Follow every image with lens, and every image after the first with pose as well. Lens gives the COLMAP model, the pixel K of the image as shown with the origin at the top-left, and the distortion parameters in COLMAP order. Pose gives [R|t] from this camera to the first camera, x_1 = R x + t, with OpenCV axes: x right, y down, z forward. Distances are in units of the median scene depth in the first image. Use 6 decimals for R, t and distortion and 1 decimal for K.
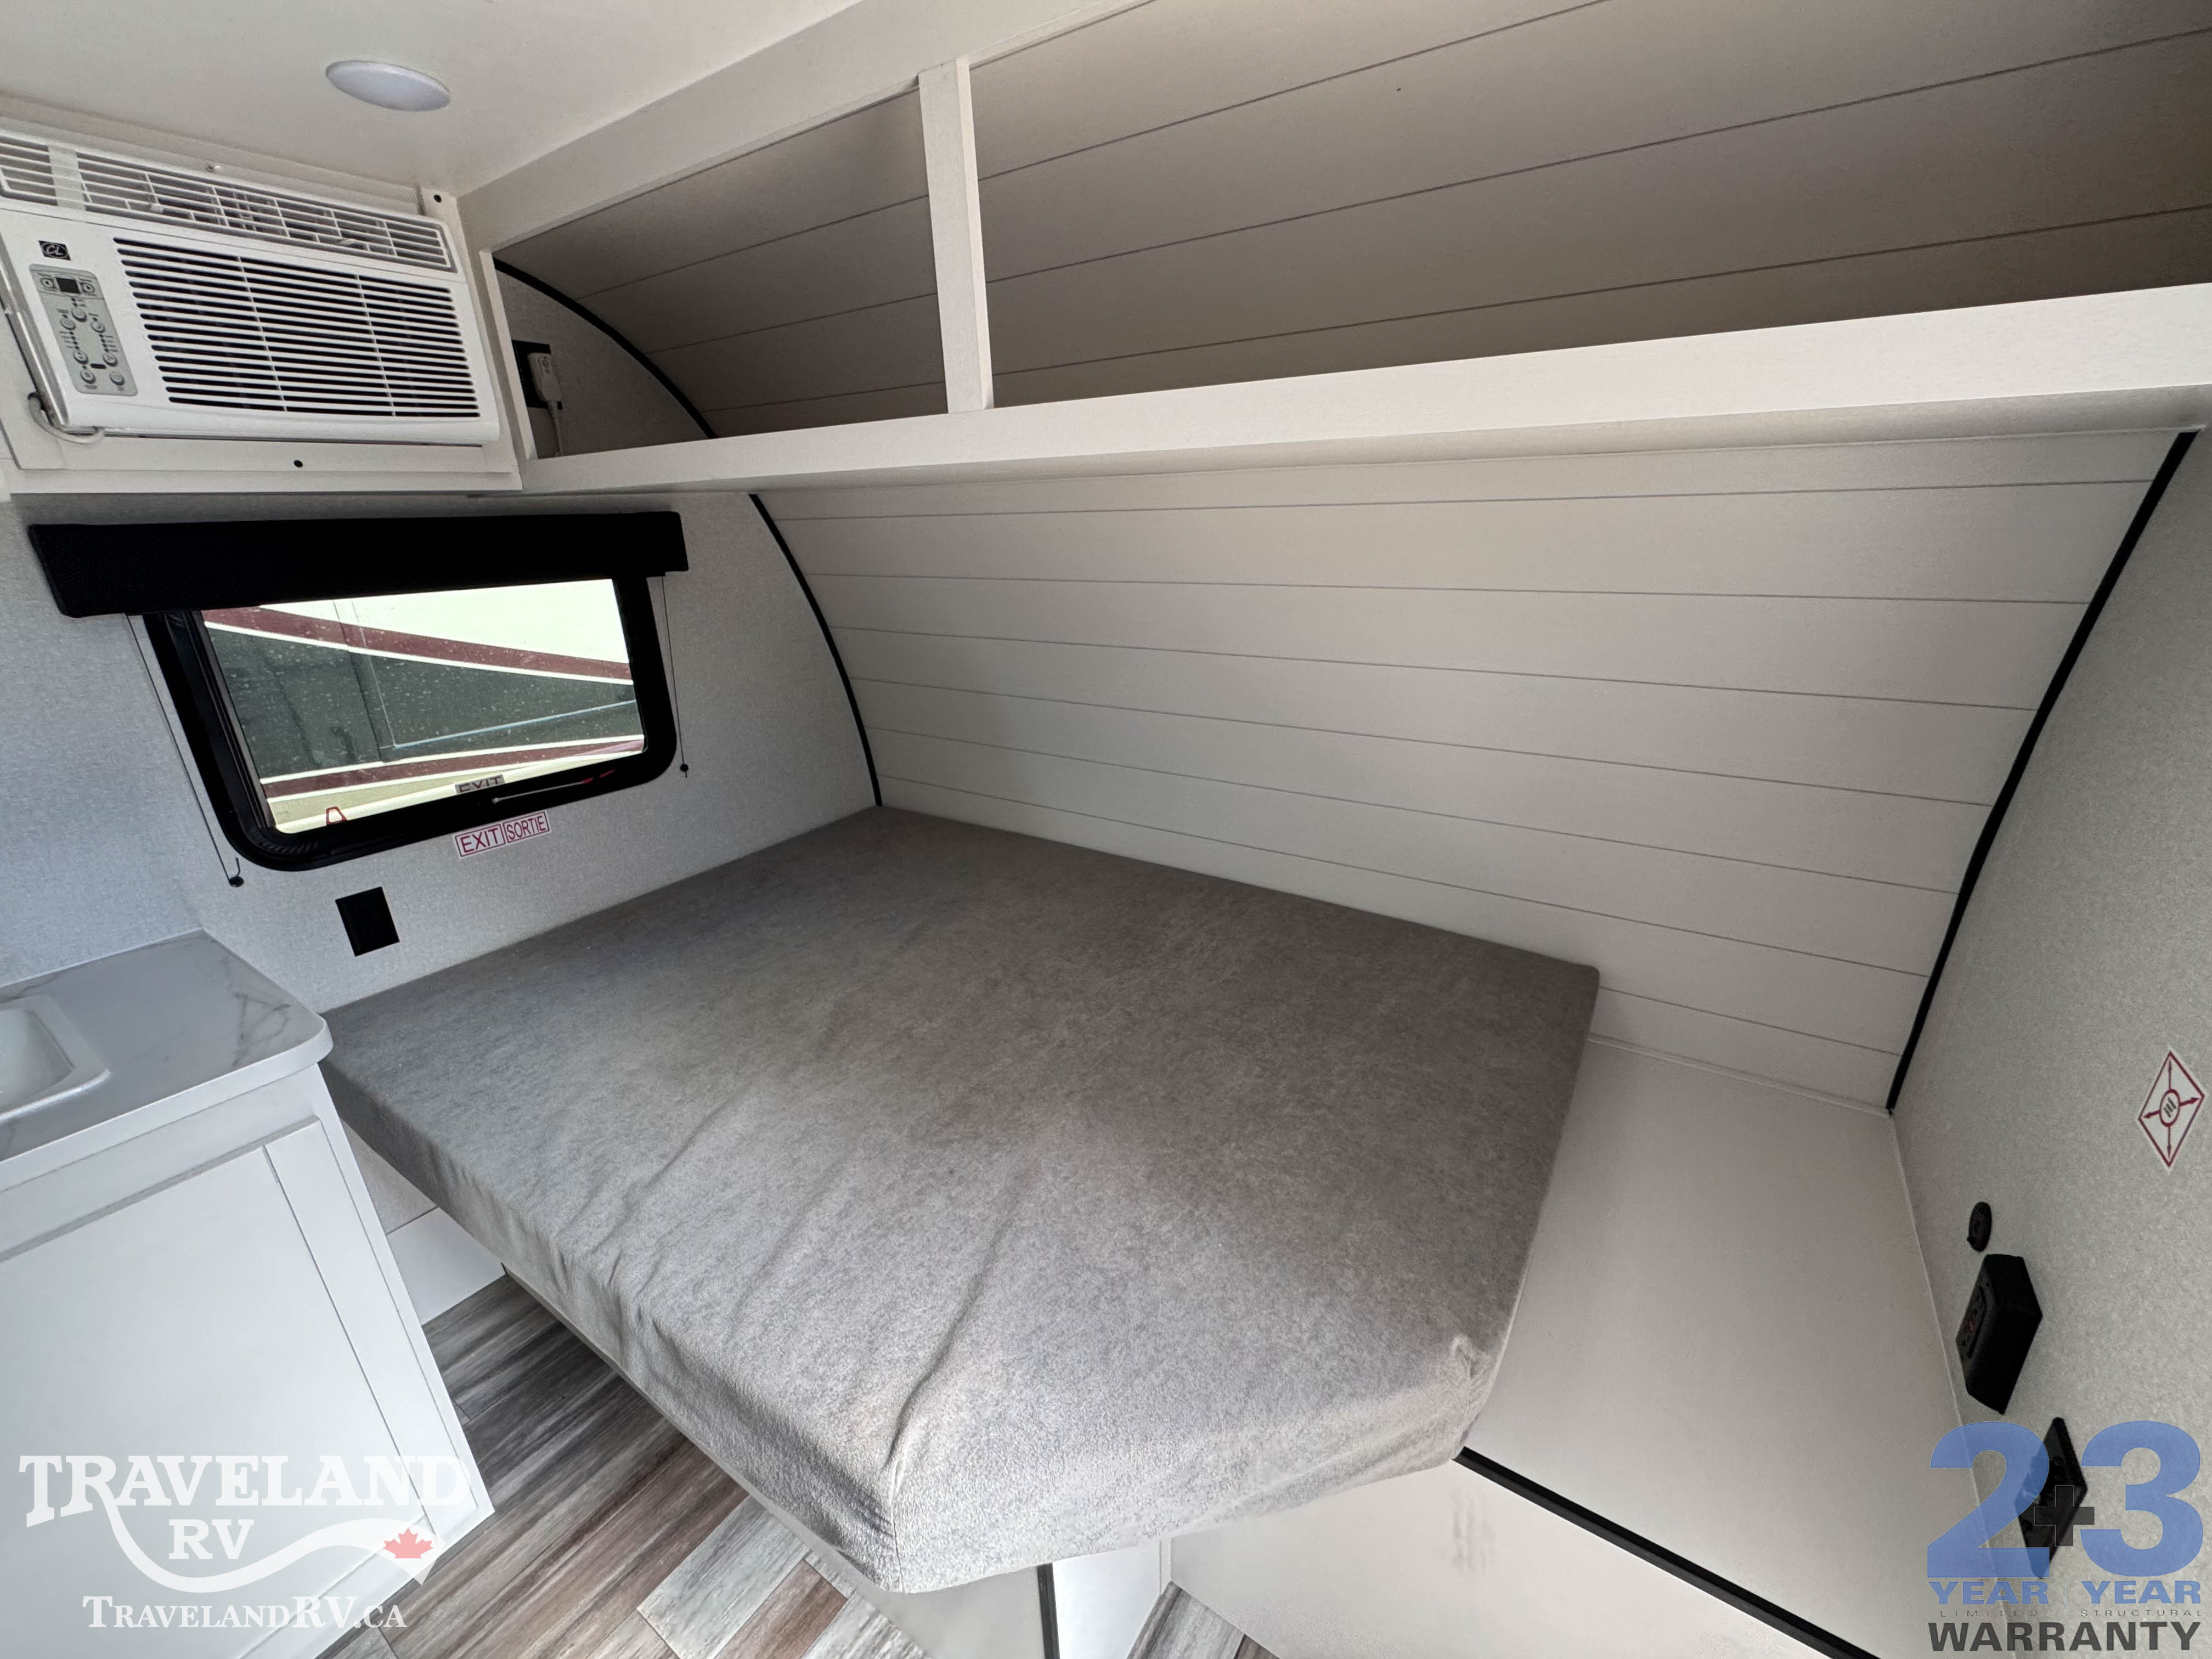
lens RADIAL K [[888.3, 0, 1106.0], [0, 888.3, 829.5], [0, 0, 1]] dist [-0.001170, 0.000108]
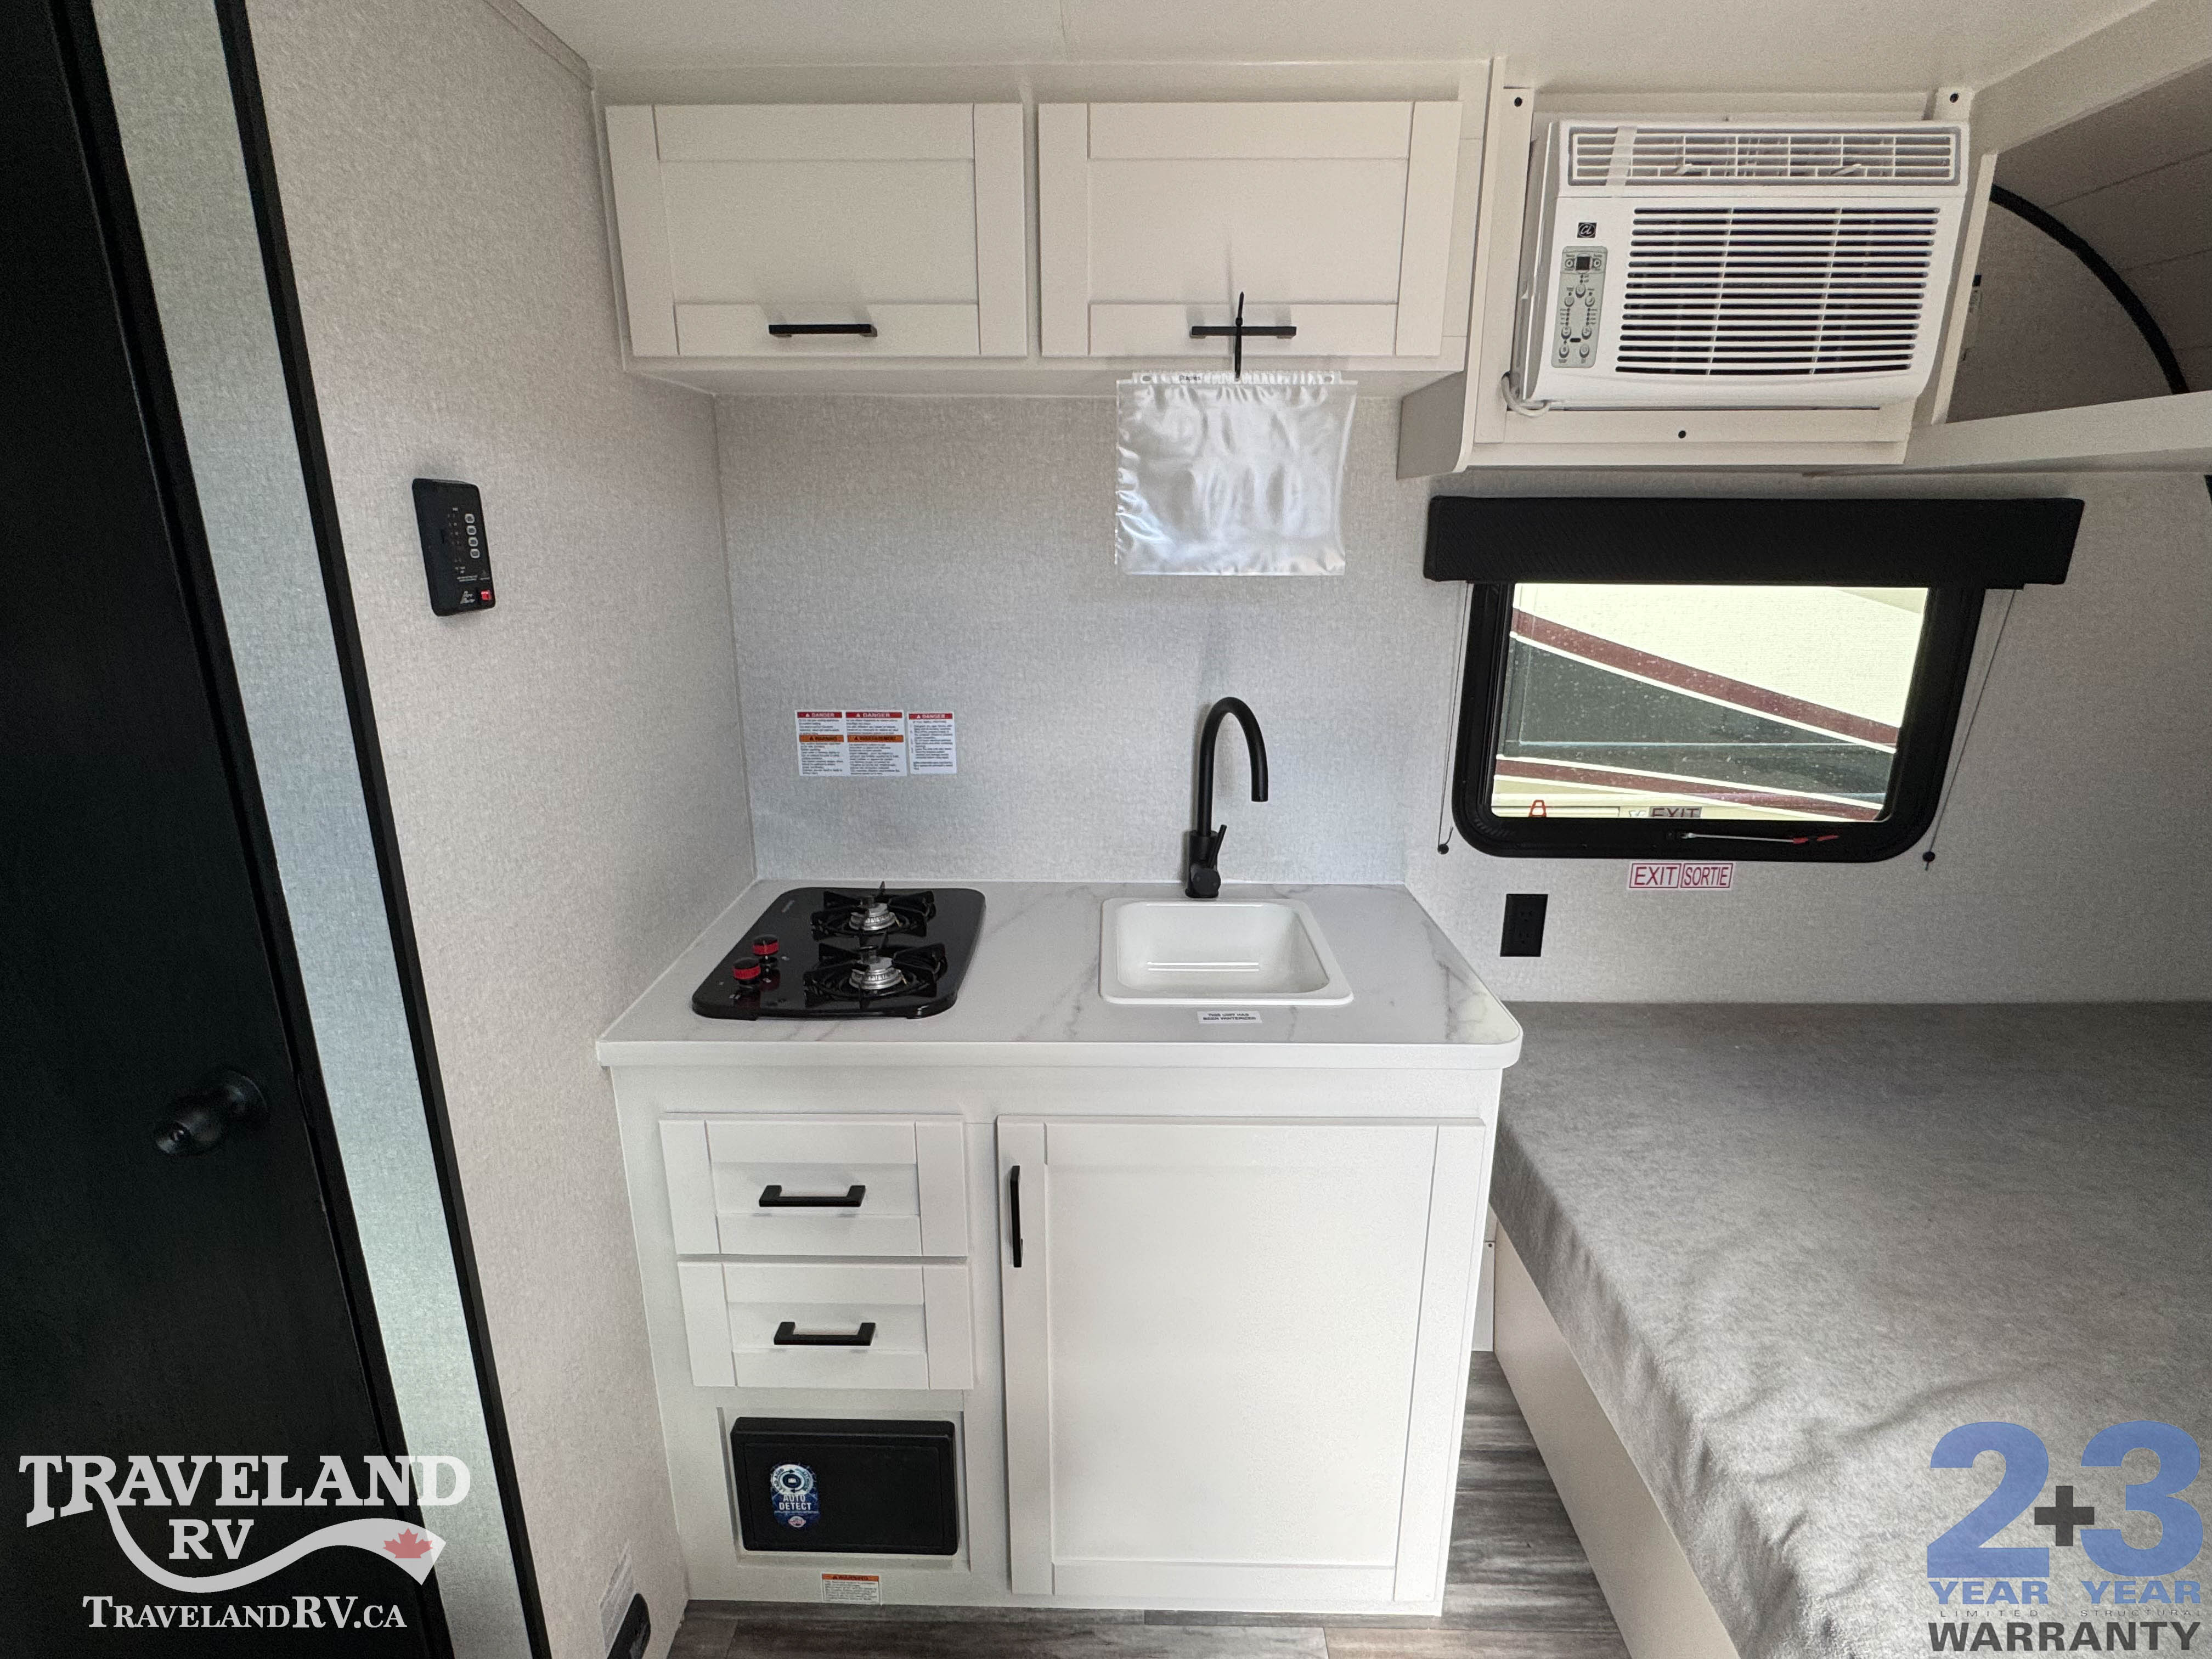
lens RADIAL K [[1079.0, 0, 1106.0], [0, 1079.0, 829.5], [0, 0, 1]] dist [-0.003337, 0.001083]
pose [[0.542704, 0.255633, -0.800077, -0.230558], [-0.302254, 0.948183, 0.097931, 0.035793], [0.783655, 0.188679, 0.591849, -0.029619]]
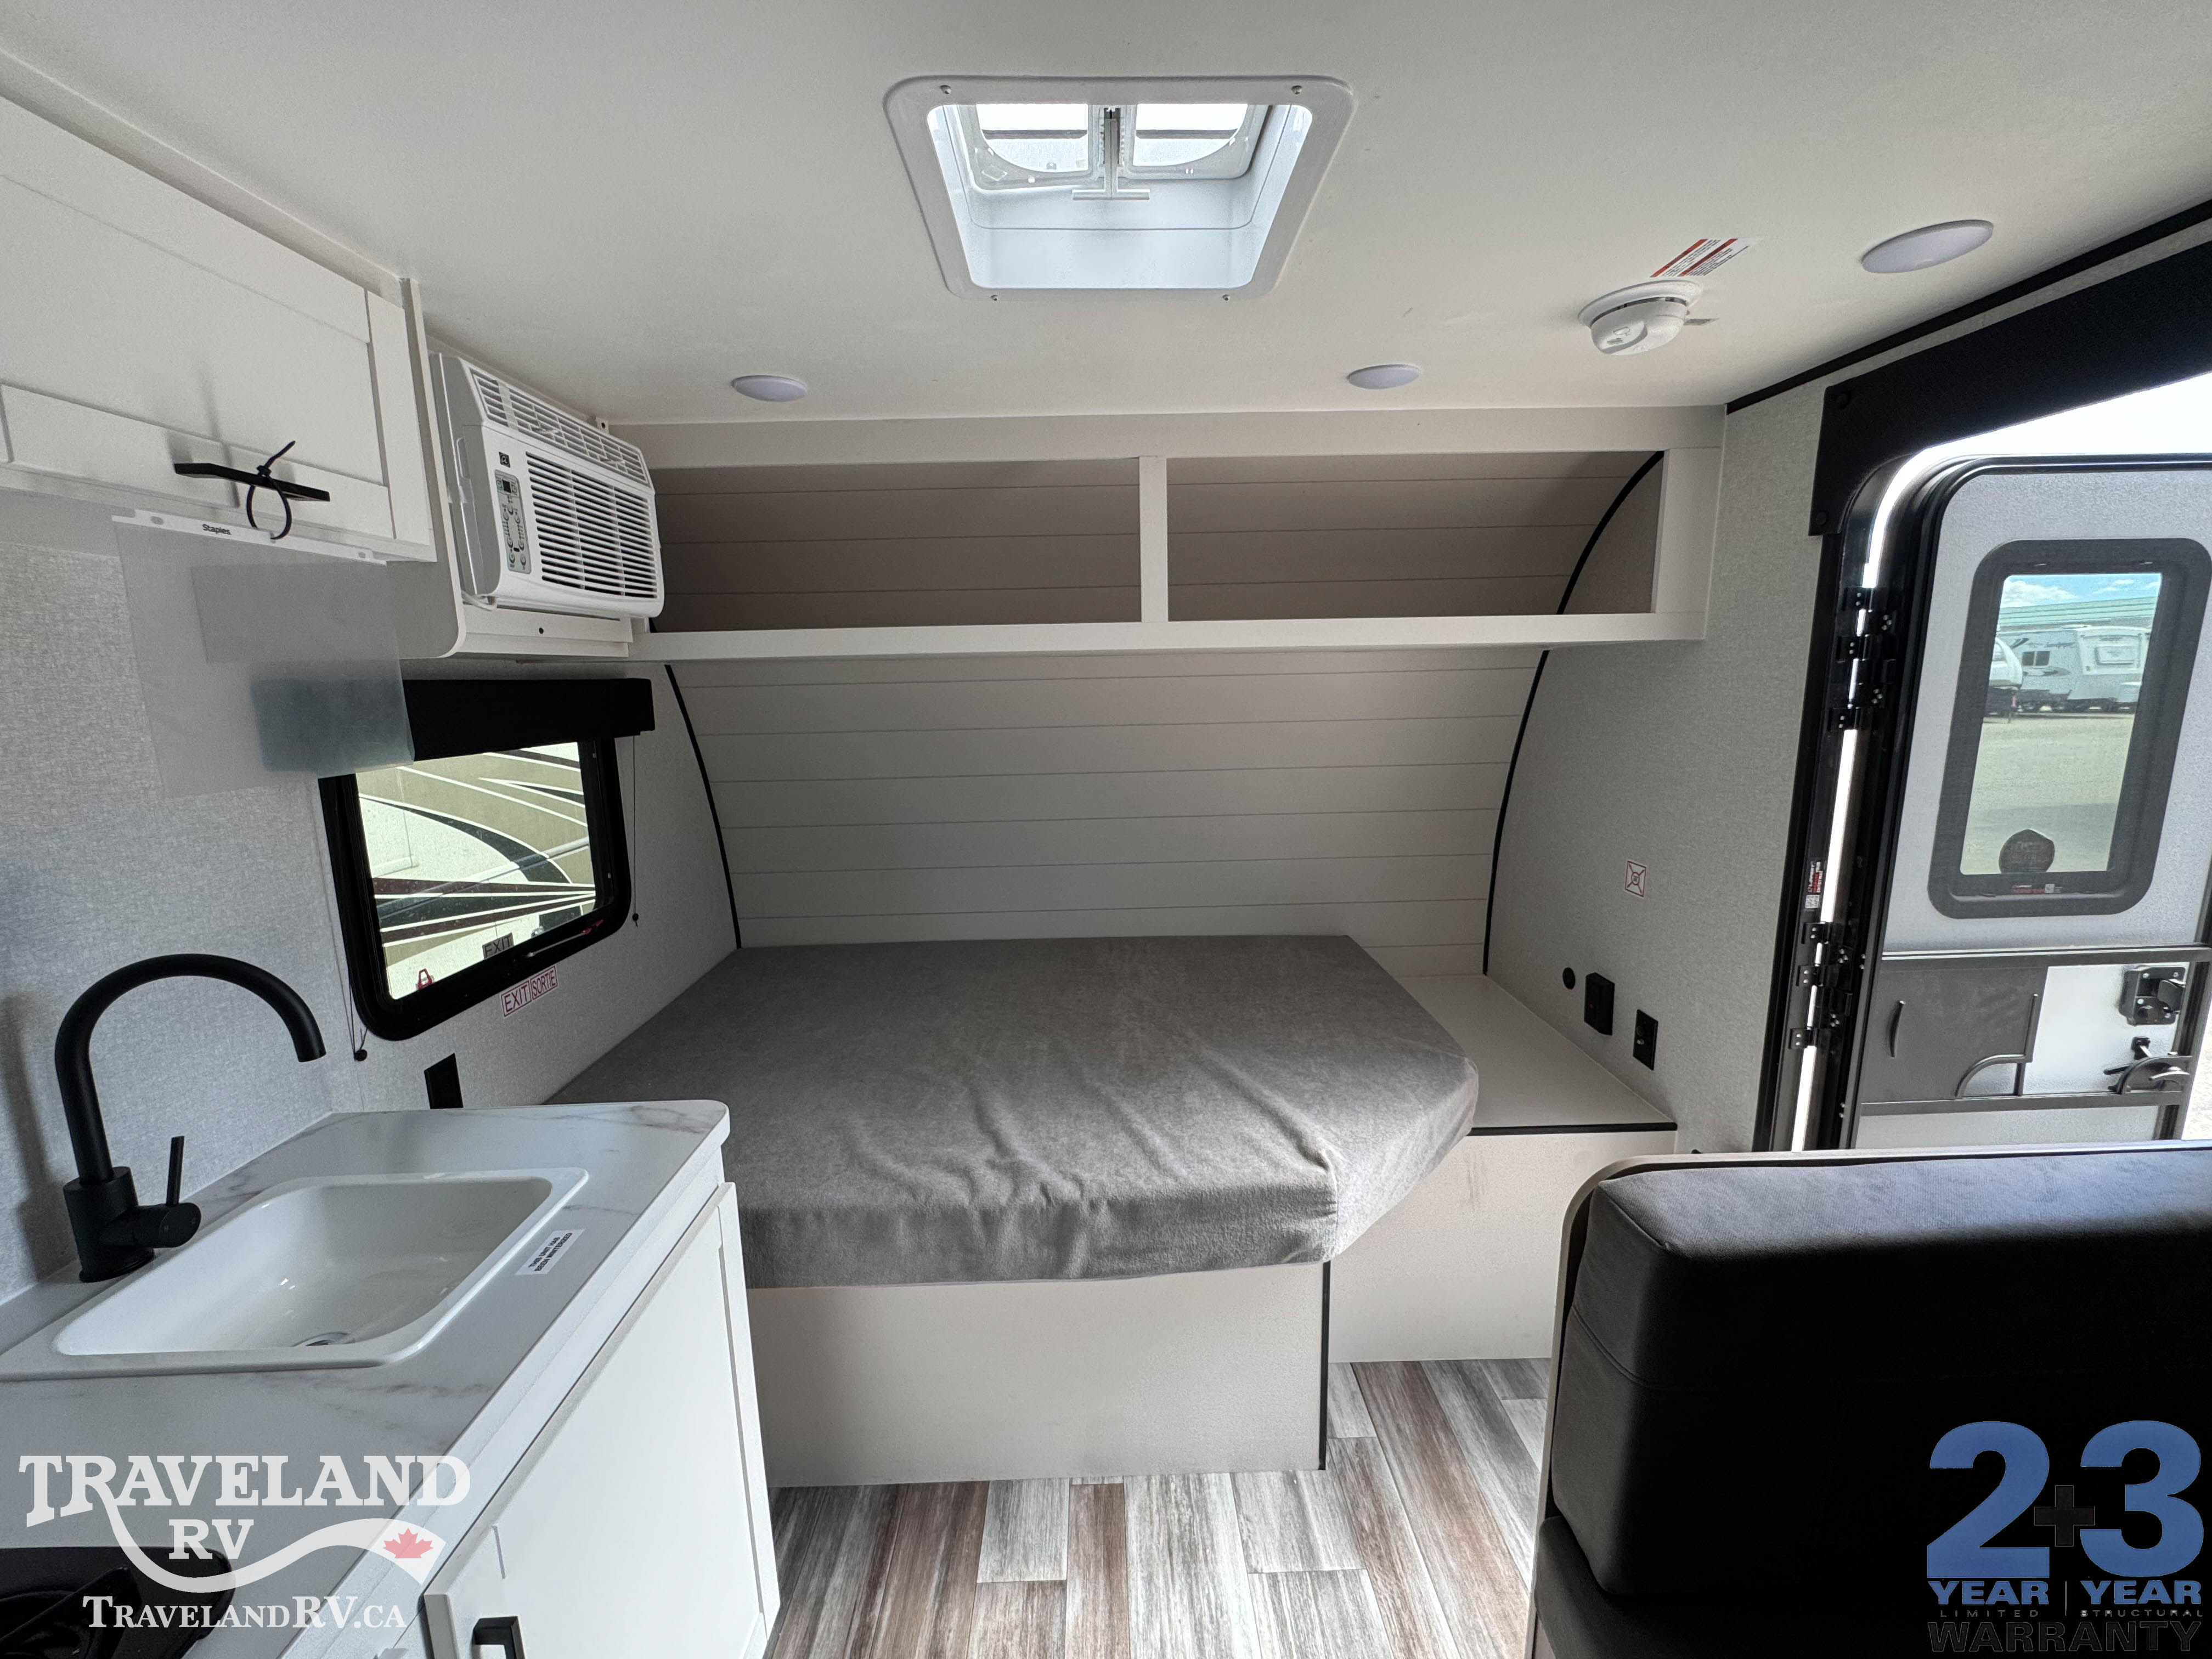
lens RADIAL K [[888.3, 0, 1106.0], [0, 888.3, 829.5], [0, 0, 1]] dist [-0.001170, 0.000108]
pose [[0.823184, -0.087901, 0.560930, -0.902282], [0.192632, 0.972584, -0.130284, 0.106813], [-0.534099, 0.215300, 0.817548, -0.225076]]
